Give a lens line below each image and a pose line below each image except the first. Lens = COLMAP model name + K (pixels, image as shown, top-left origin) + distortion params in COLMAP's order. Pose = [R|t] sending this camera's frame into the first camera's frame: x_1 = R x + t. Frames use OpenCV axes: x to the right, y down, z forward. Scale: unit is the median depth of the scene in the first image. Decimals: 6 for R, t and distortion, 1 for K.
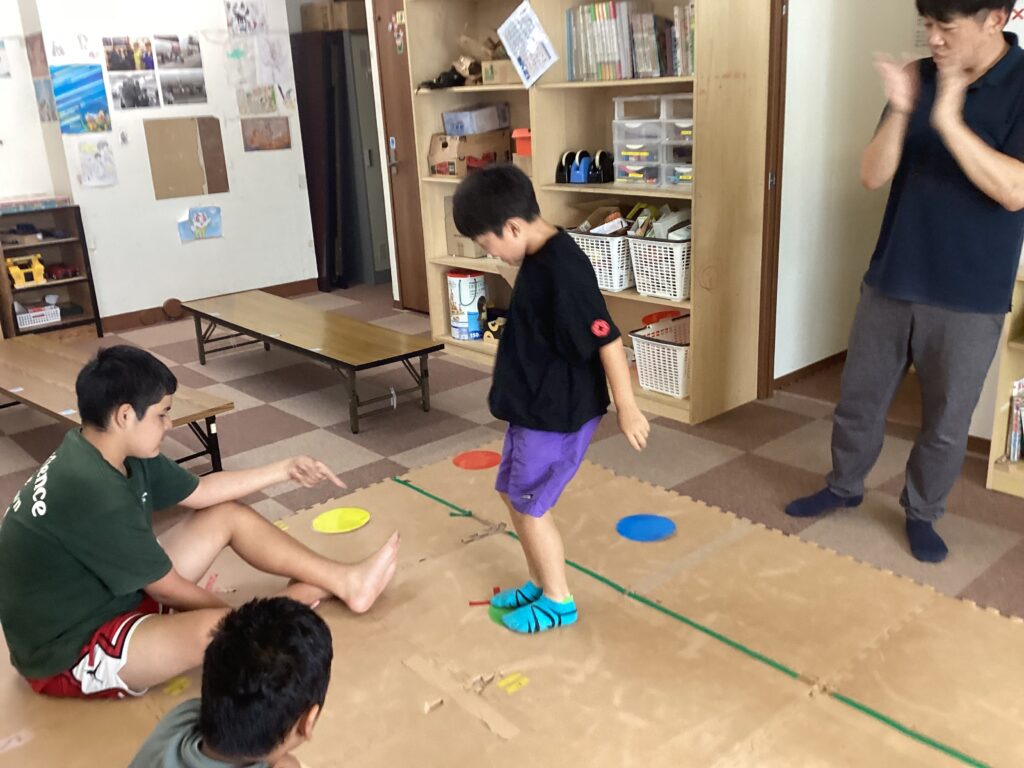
lens RADIAL K [[919.4, 0, 512.0], [0, 919.4, 384.0], [0, 0, 1]] dist [0.023553, -0.078967]
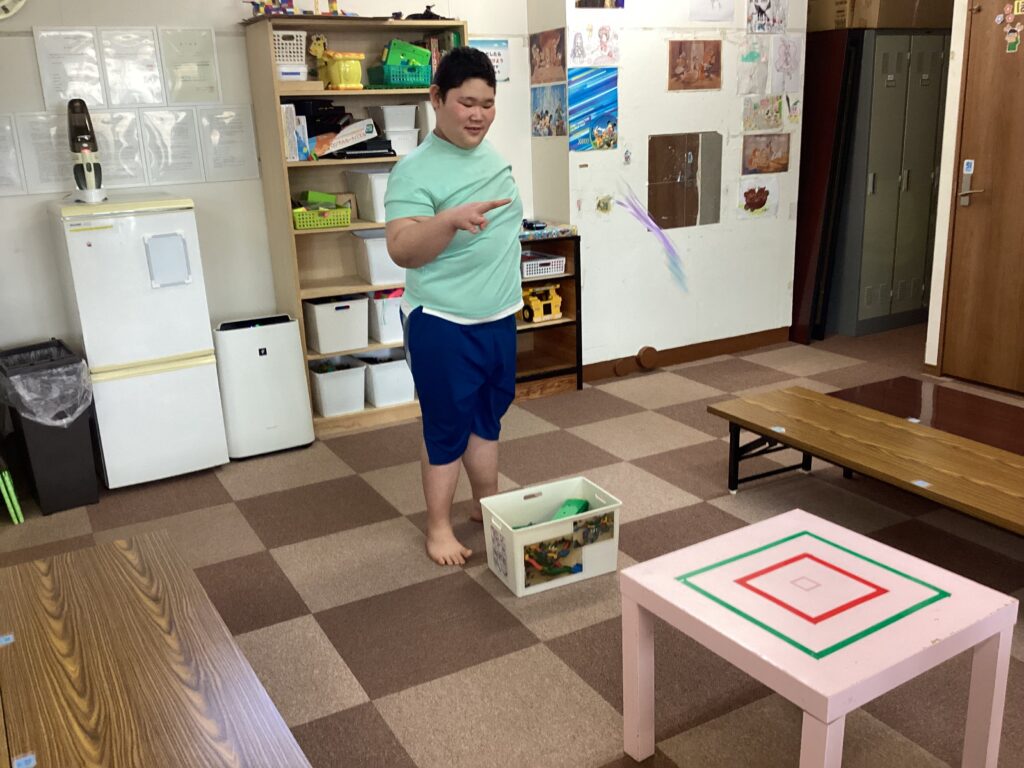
lens RADIAL K [[916.0, 0, 512.0], [0, 916.0, 384.0], [0, 0, 1]] dist [0.123127, -0.206250]
pose [[0.976553, 0.067559, -0.204404, -0.317804], [-0.071860, 0.997321, -0.013683, -0.037496], [0.202932, 0.028050, 0.978791, 0.144369]]
